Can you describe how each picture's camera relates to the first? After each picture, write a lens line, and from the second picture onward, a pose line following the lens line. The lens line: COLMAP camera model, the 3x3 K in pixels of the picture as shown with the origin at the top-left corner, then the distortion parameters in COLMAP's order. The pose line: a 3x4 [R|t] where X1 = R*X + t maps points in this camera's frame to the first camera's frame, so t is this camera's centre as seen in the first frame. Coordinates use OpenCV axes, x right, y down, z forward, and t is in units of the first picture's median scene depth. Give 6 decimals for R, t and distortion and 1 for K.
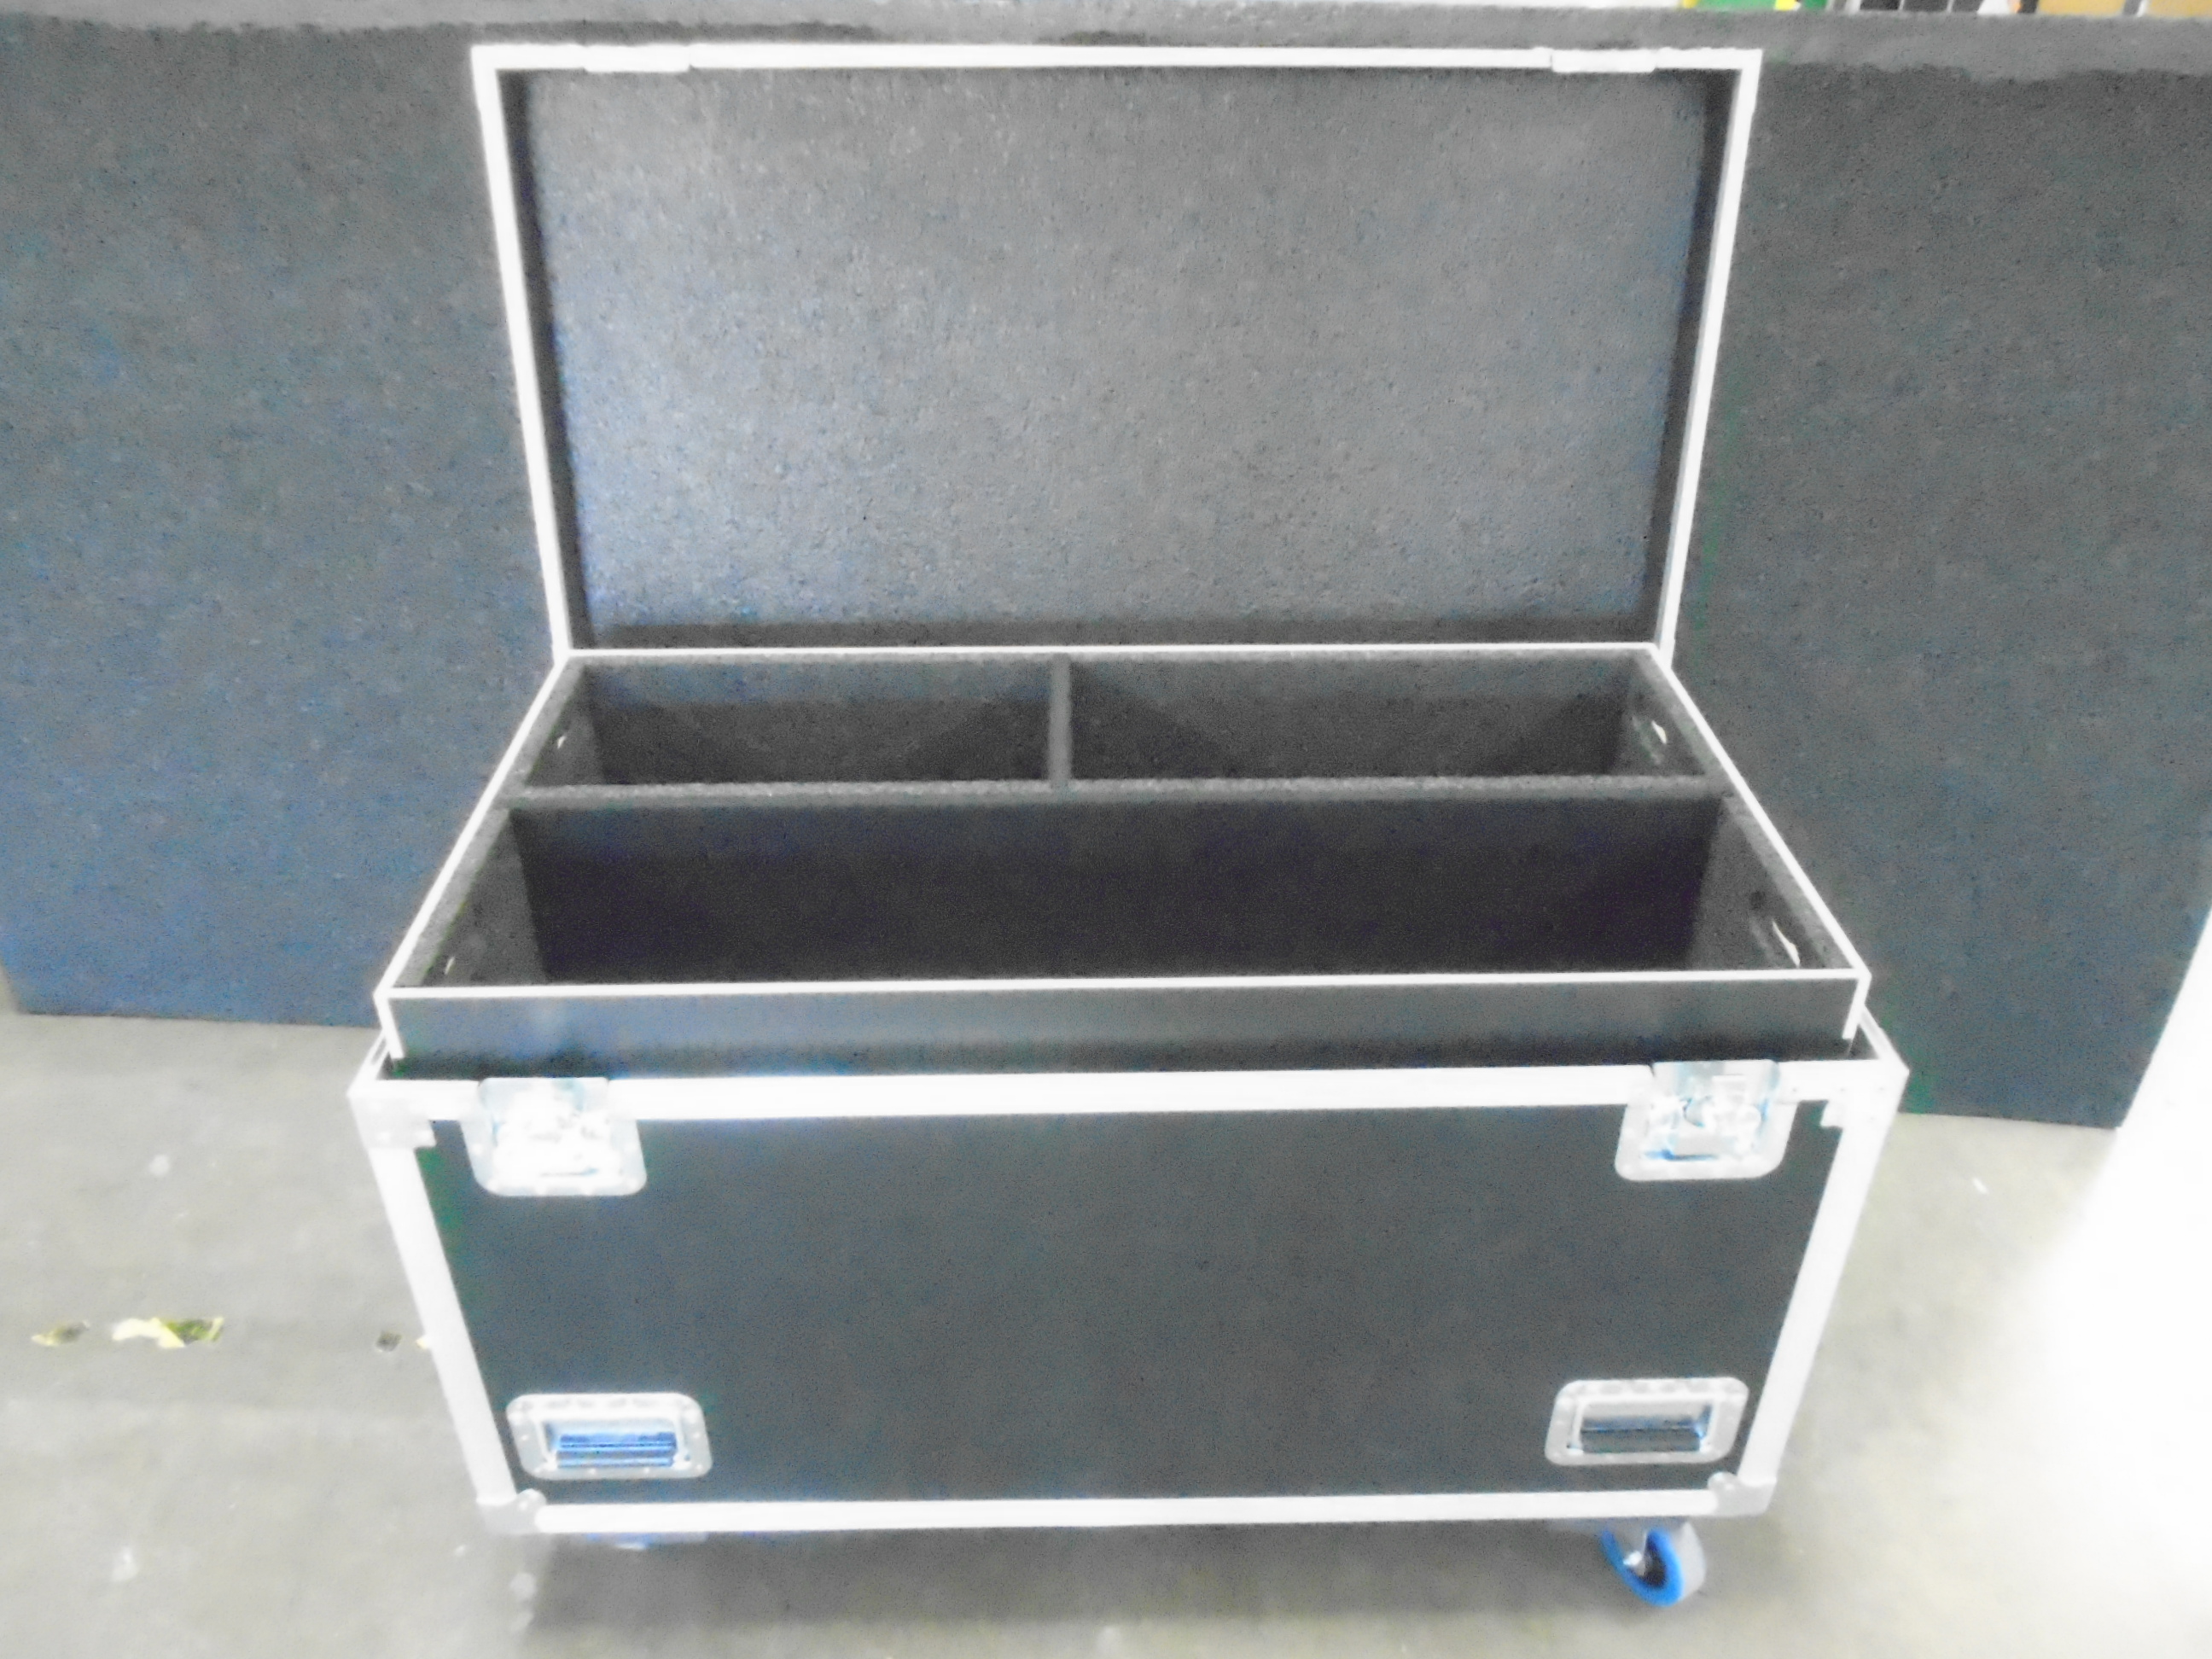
lens RADIAL K [[1712.2, 0, 1105.5], [0, 1712.2, 826.0], [0, 0, 1]] dist [-0.004484, 0.002639]
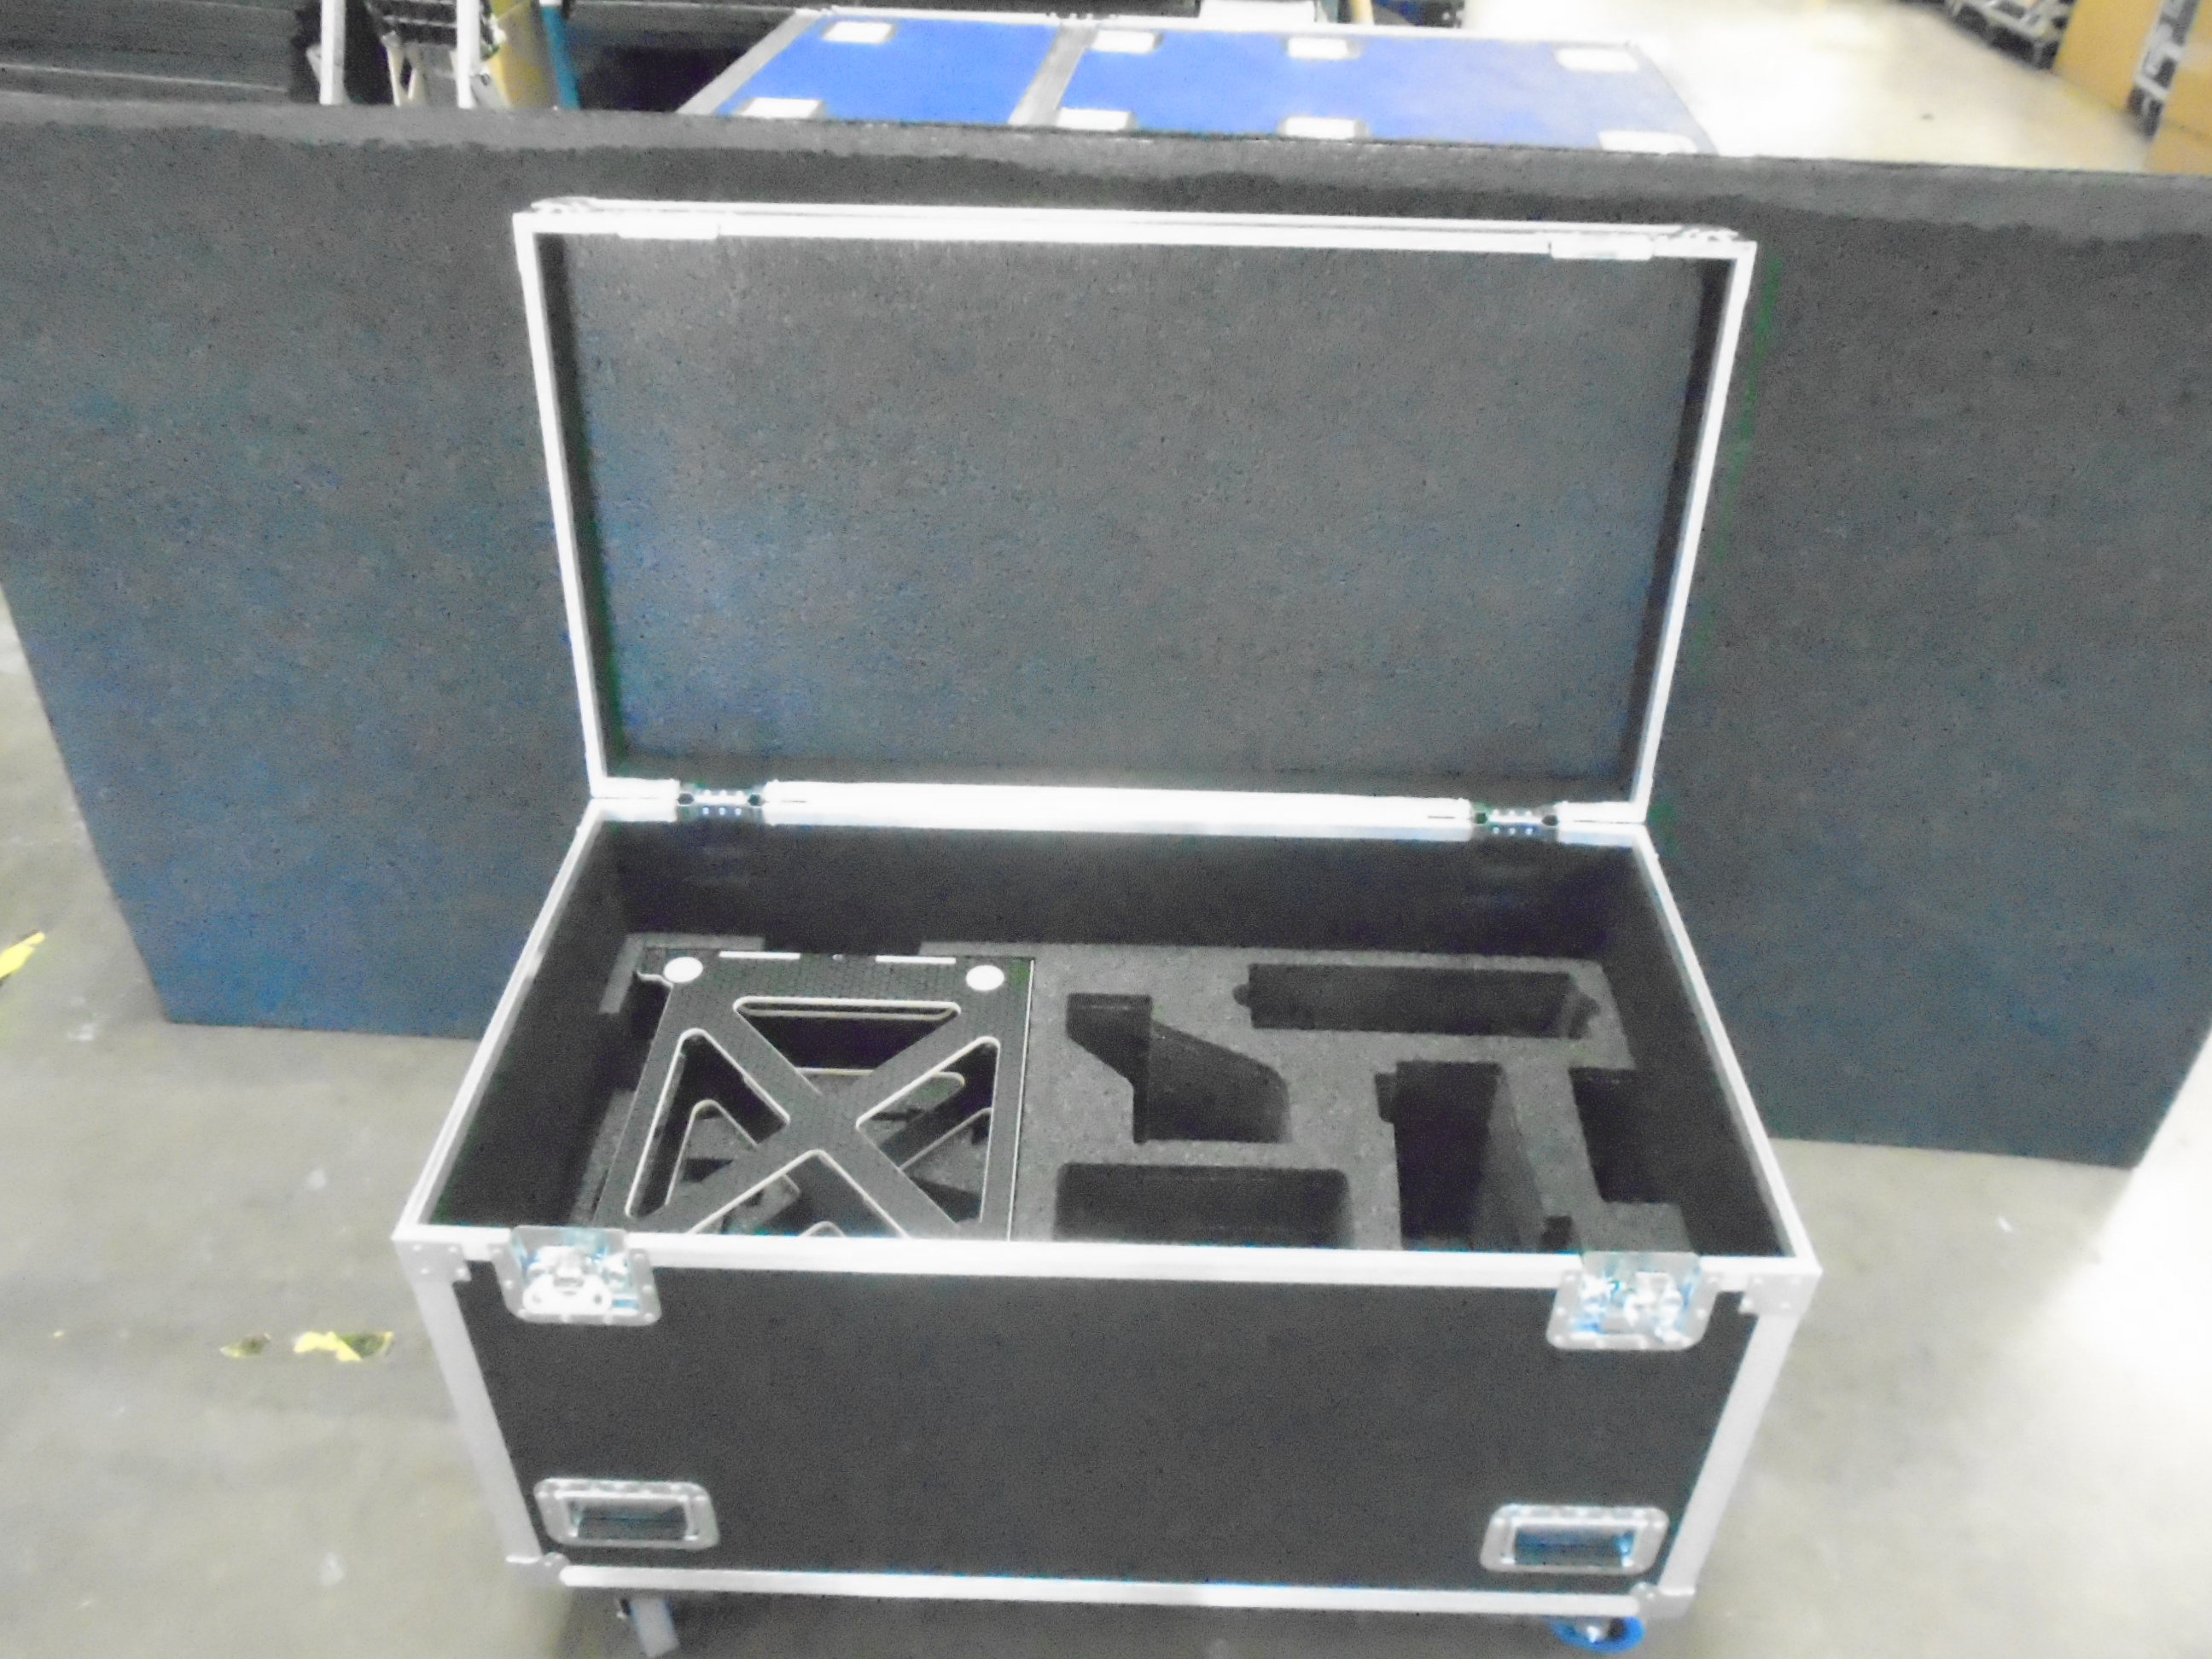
lens RADIAL K [[1712.2, 0, 1099.9], [0, 1712.2, 832.3], [0, 0, 1]] dist [-0.004484, 0.002639]
pose [[0.999139, 0.033402, -0.024620, 0.026790], [-0.031602, 0.997032, 0.070199, -0.163505], [0.026892, -0.069361, 0.997229, -0.059163]]
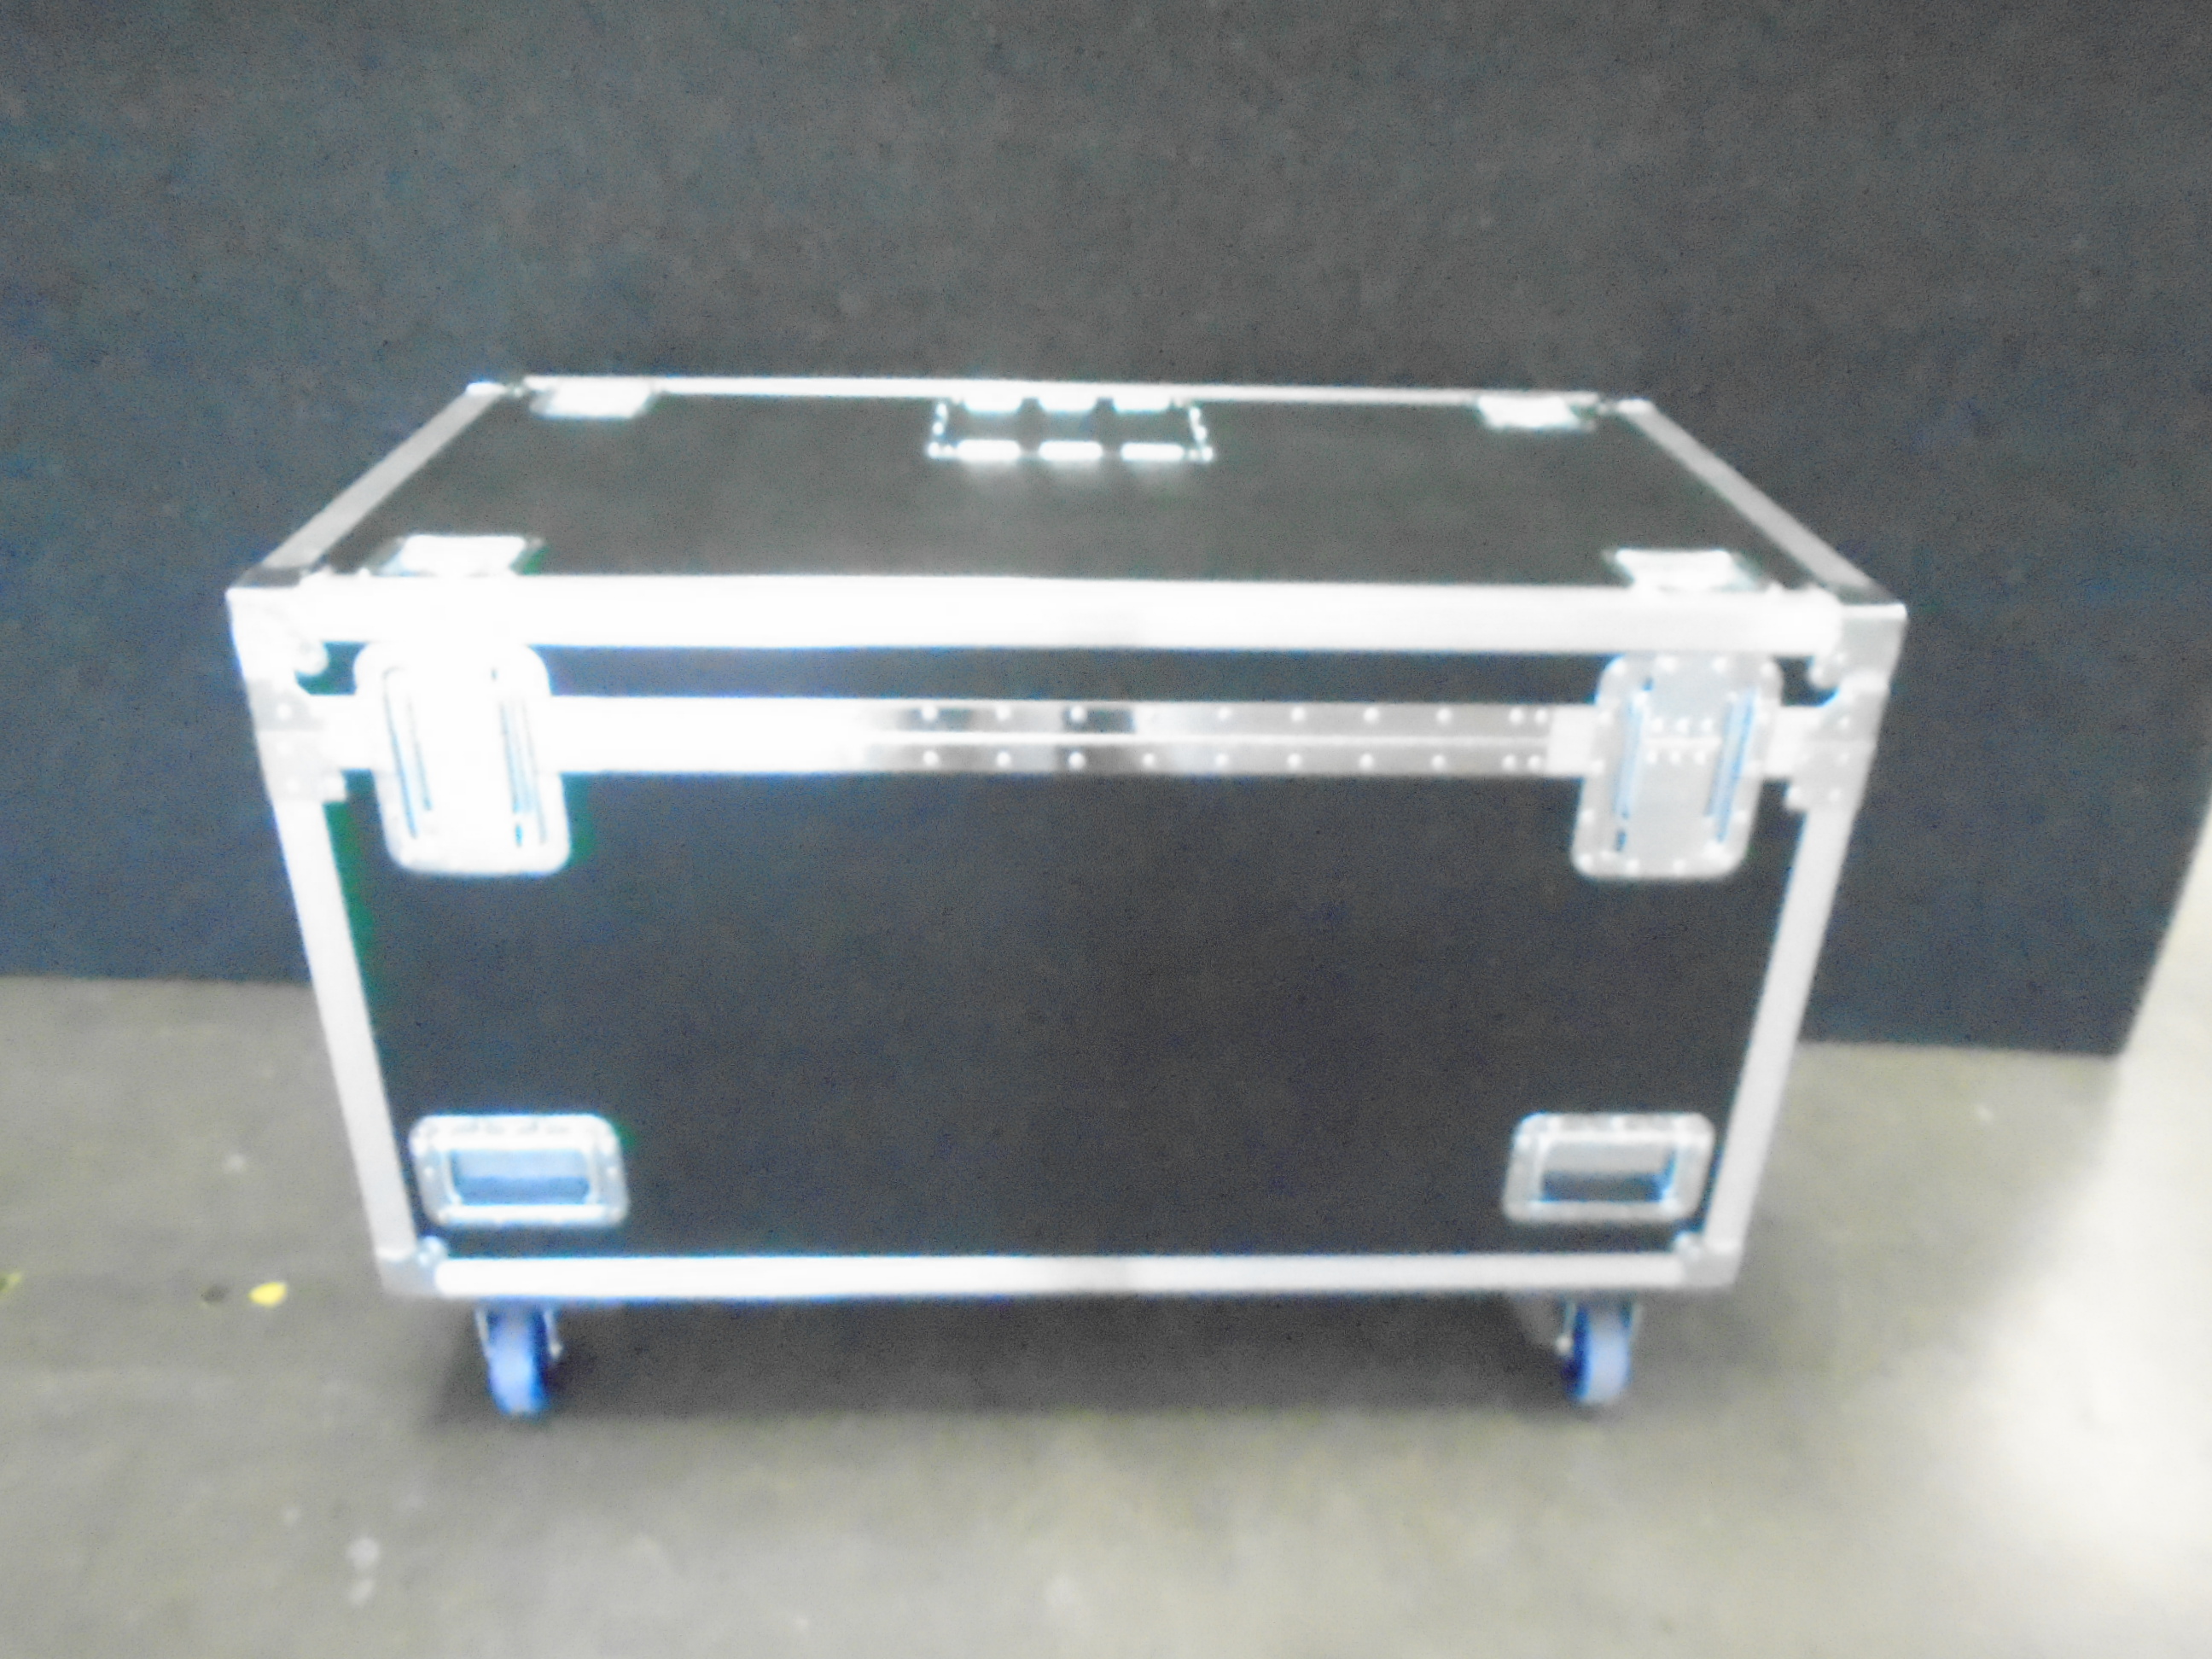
lens RADIAL K [[1712.2, 0, 1102.1], [0, 1712.2, 826.2], [0, 0, 1]] dist [-0.004484, 0.002639]
pose [[0.999587, 0.014065, 0.025041, 0.005269], [-0.012195, 0.997233, -0.073334, 0.225455], [-0.026003, 0.072999, 0.996993, 0.034789]]
